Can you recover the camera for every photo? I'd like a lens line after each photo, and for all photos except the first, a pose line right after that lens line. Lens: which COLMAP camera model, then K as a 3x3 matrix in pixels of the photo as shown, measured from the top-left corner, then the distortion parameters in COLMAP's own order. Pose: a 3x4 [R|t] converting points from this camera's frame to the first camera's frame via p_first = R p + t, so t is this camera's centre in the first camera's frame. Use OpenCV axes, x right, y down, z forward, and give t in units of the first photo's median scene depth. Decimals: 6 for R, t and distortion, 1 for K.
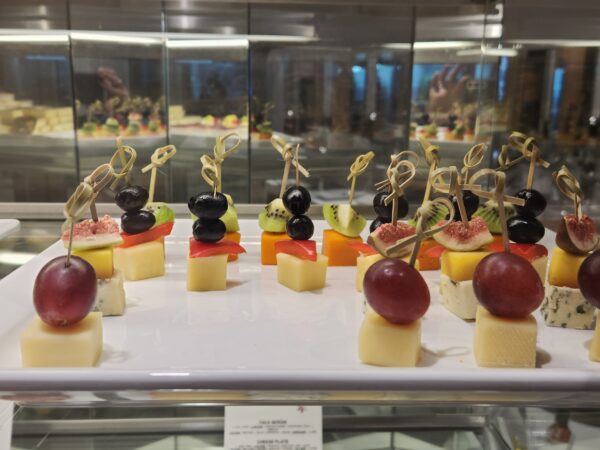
lens RADIAL K [[654.6, 0, 299.5], [0, 654.6, 207.2], [0, 0, 1]] dist [0.086025, -0.008402]
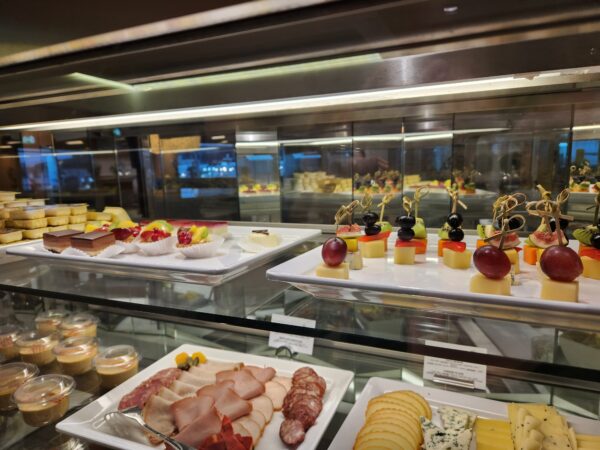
lens RADIAL K [[408.2, 0, 300.0], [0, 408.2, 225.0], [0, 0, 1]] dist [0.038942, -0.057020]
pose [[0.892574, 0.023611, -0.450282, 0.111516], [-0.038874, 0.998939, -0.024678, 0.042108], [0.449222, 0.039531, 0.892545, -0.210174]]
